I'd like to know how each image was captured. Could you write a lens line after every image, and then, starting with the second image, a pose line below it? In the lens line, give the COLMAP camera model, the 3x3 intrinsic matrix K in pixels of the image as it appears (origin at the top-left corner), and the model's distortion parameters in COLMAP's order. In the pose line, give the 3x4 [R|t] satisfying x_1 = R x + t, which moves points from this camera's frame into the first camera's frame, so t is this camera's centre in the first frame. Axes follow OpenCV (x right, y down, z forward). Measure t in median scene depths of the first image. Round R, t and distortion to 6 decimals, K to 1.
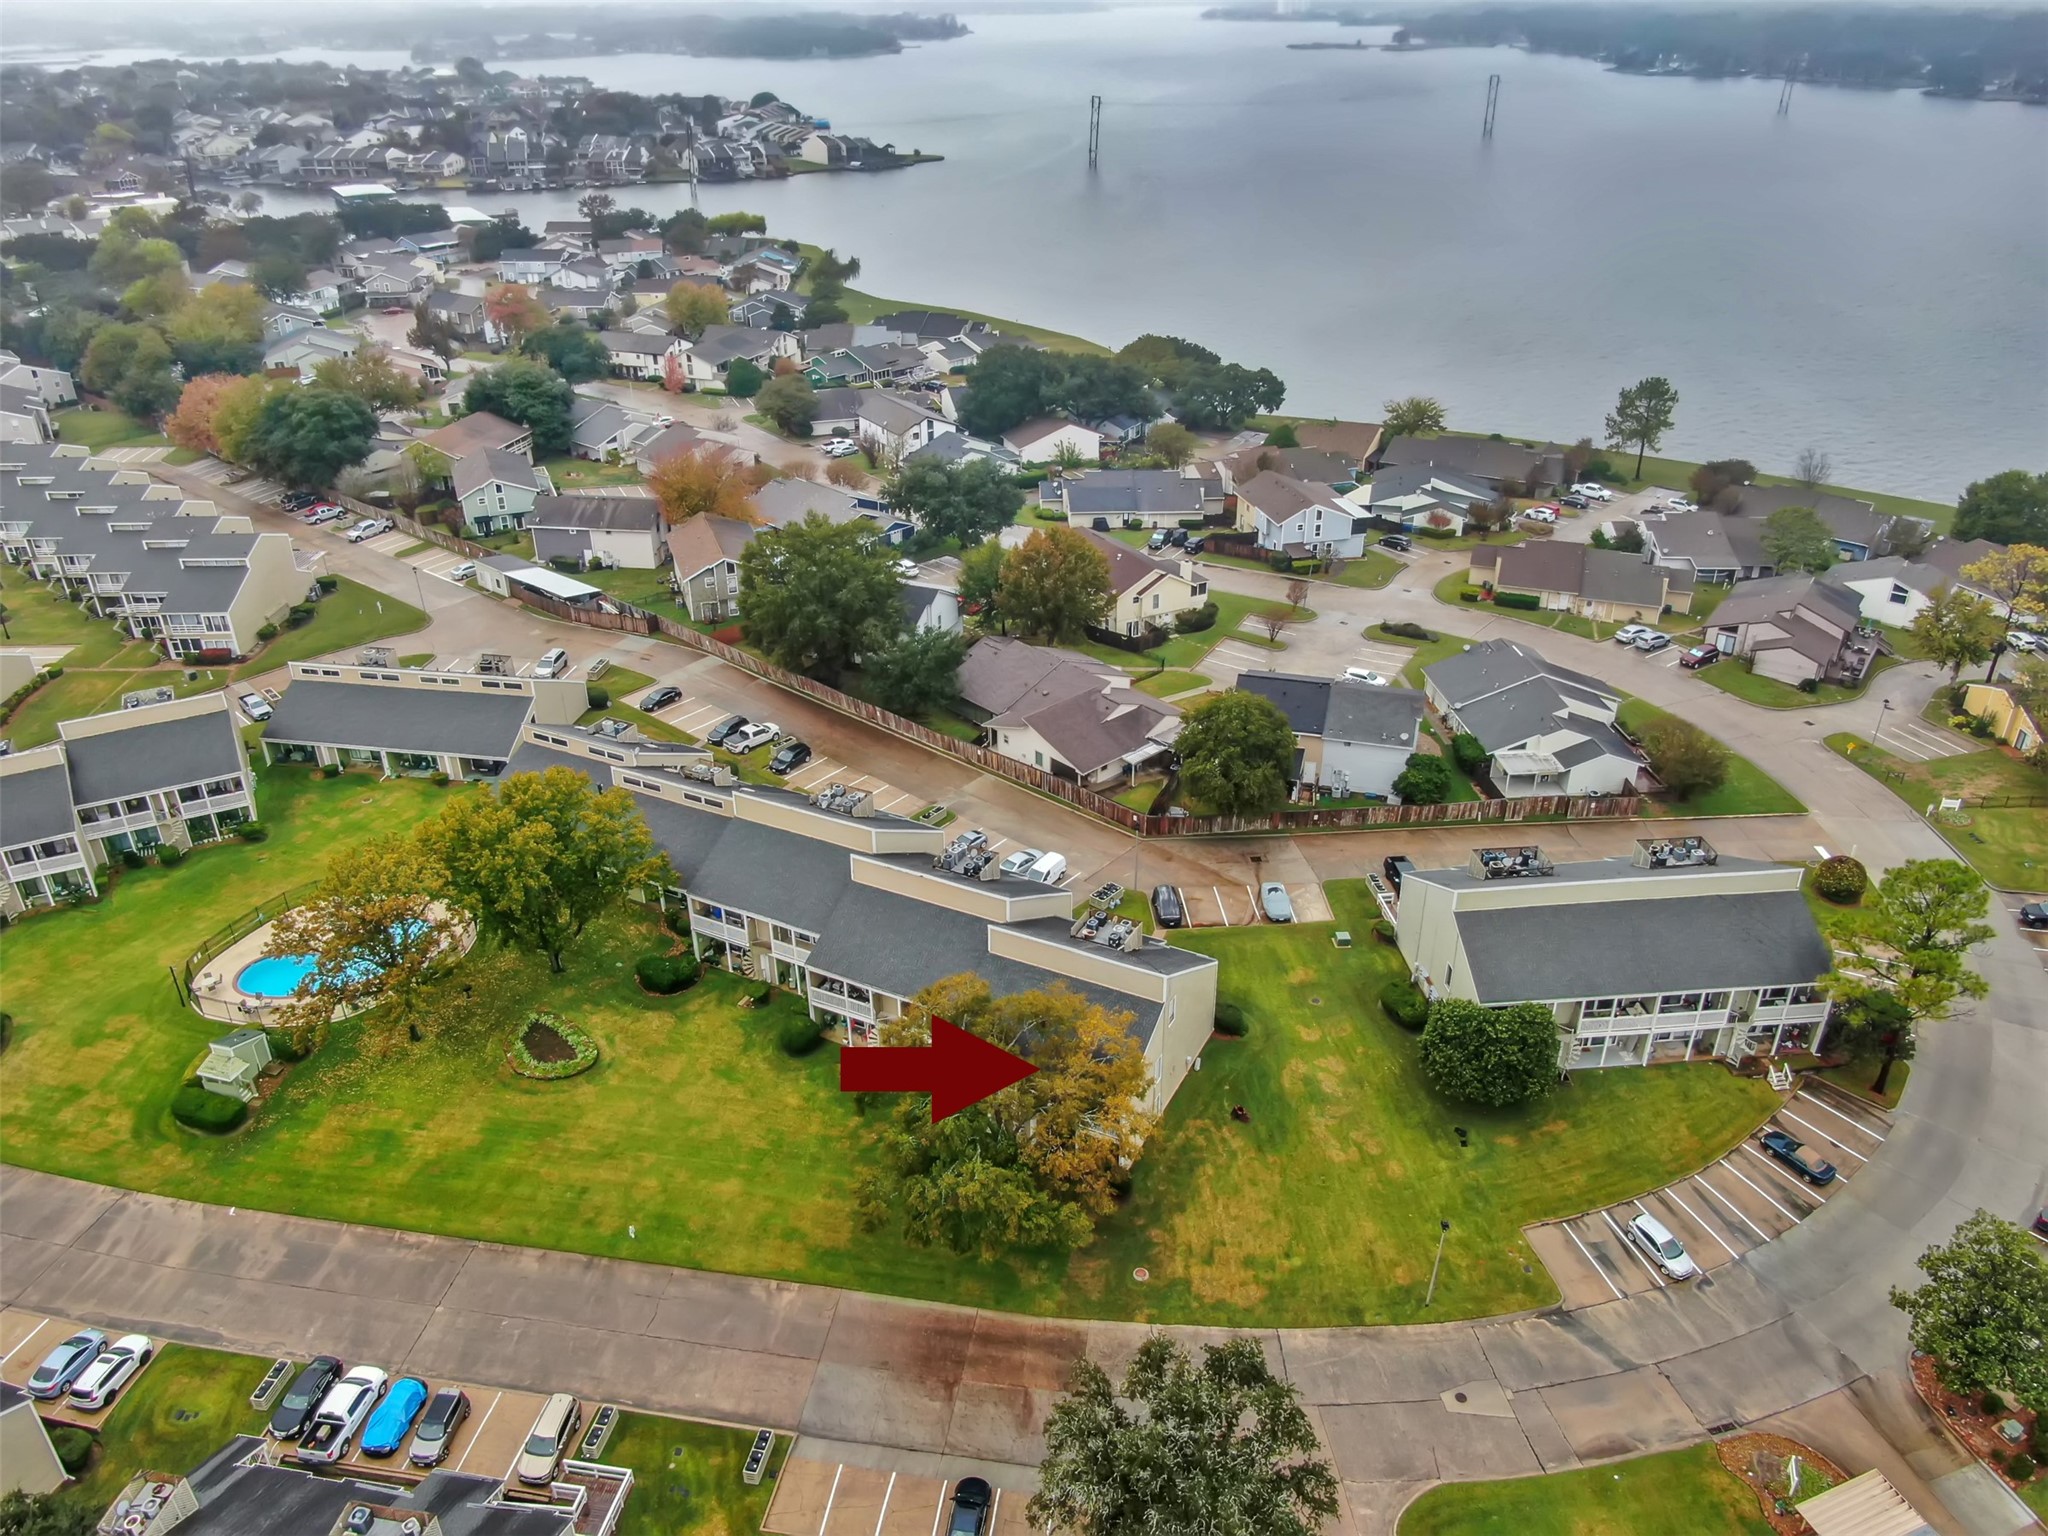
lens RADIAL K [[1471.3, 0, 1021.7], [0, 1471.3, 756.7], [0, 0, 1]] dist [-0.022624, 0.010020]
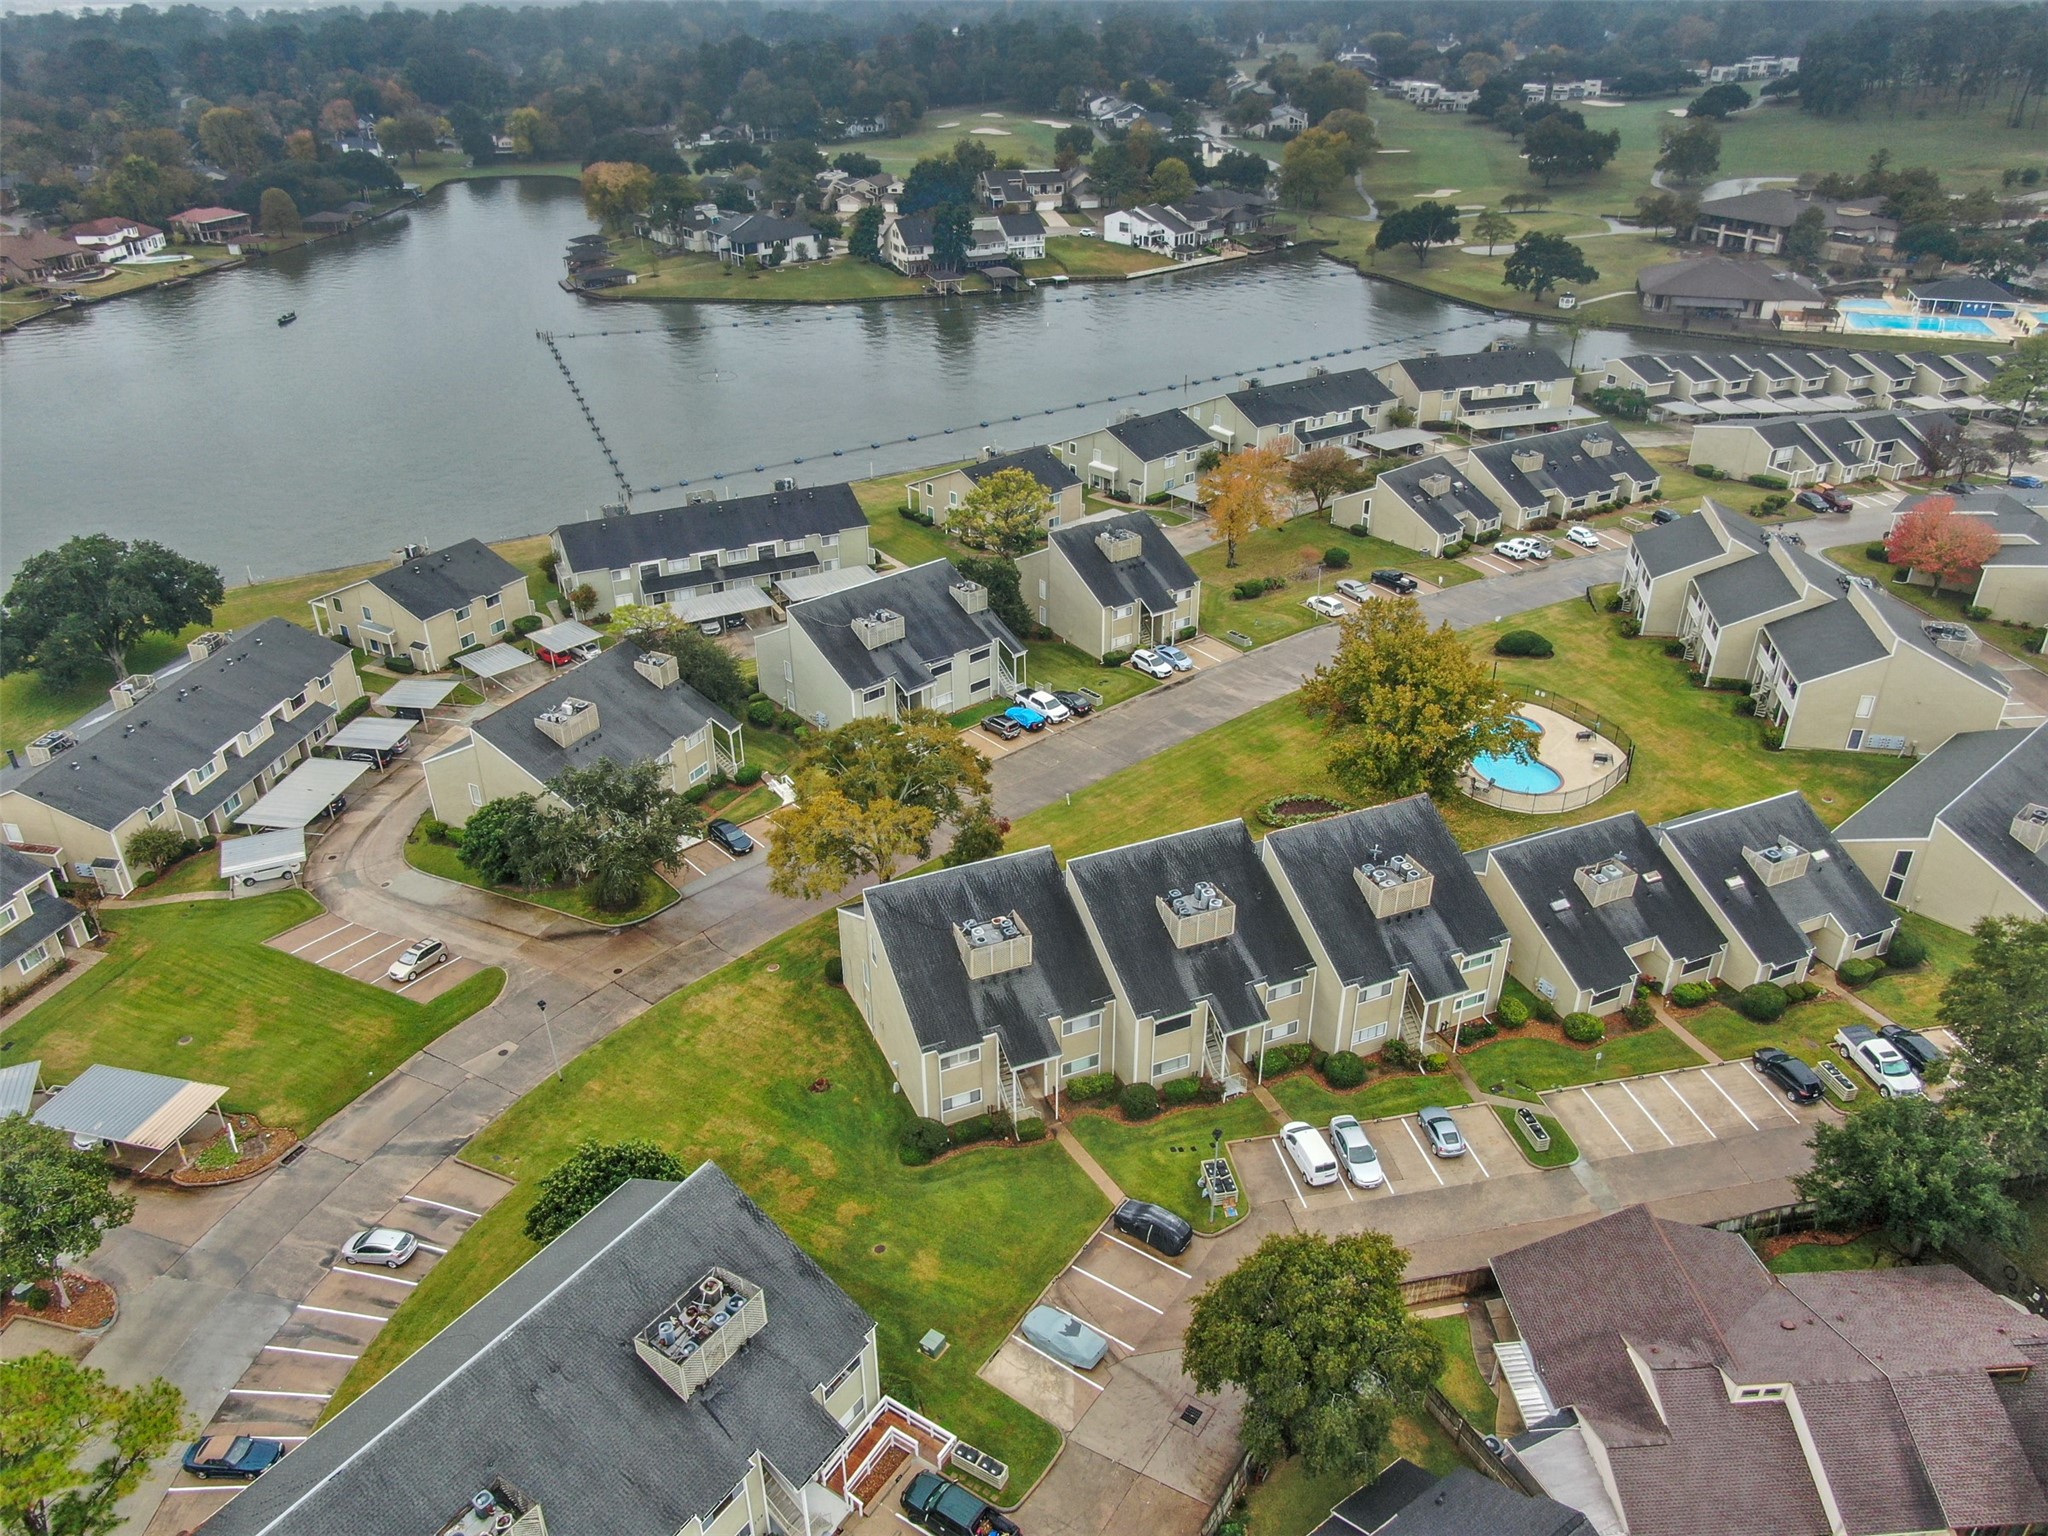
lens RADIAL K [[1471.3, 0, 1021.7], [0, 1471.3, 756.7], [0, 0, 1]] dist [-0.022624, 0.010020]
pose [[-0.631688, 0.386081, -0.672243, 0.616035], [-0.349320, 0.632376, 0.691431, -0.586117], [0.692059, 0.671597, -0.264599, 1.189802]]
